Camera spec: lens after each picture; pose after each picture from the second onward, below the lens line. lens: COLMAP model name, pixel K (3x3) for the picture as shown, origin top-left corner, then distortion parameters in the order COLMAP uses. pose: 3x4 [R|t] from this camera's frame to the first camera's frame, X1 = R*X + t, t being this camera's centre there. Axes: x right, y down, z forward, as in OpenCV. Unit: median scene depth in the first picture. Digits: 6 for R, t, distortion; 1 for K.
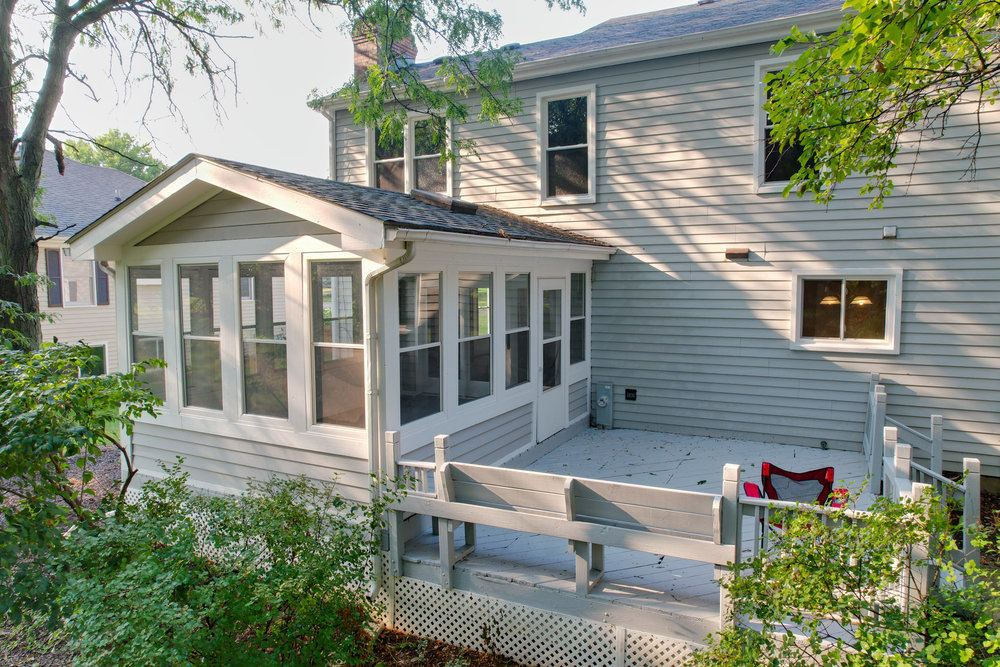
lens RADIAL K [[641.3, 0, 500.0], [0, 641.3, 333.5], [0, 0, 1]] dist [-0.048657, 0.000763]
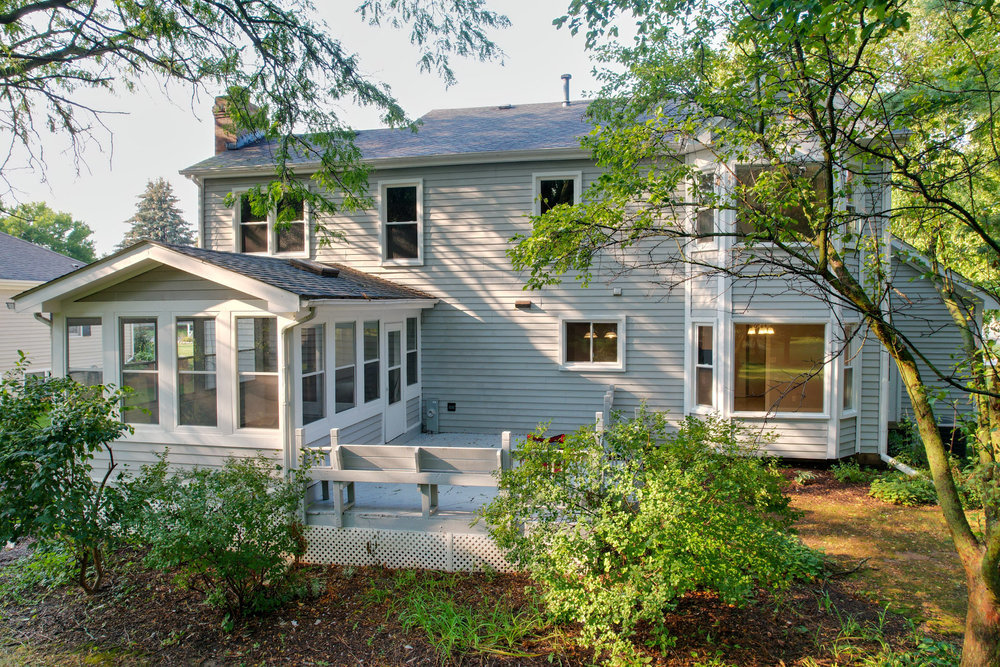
lens RADIAL K [[641.3, 0, 500.0], [0, 641.3, 333.5], [0, 0, 1]] dist [-0.048657, 0.000763]
pose [[0.961115, -0.009675, 0.275978, -0.079460], [0.022138, 0.998869, -0.042078, -0.000280], [-0.275258, 0.046552, 0.960243, -0.384597]]
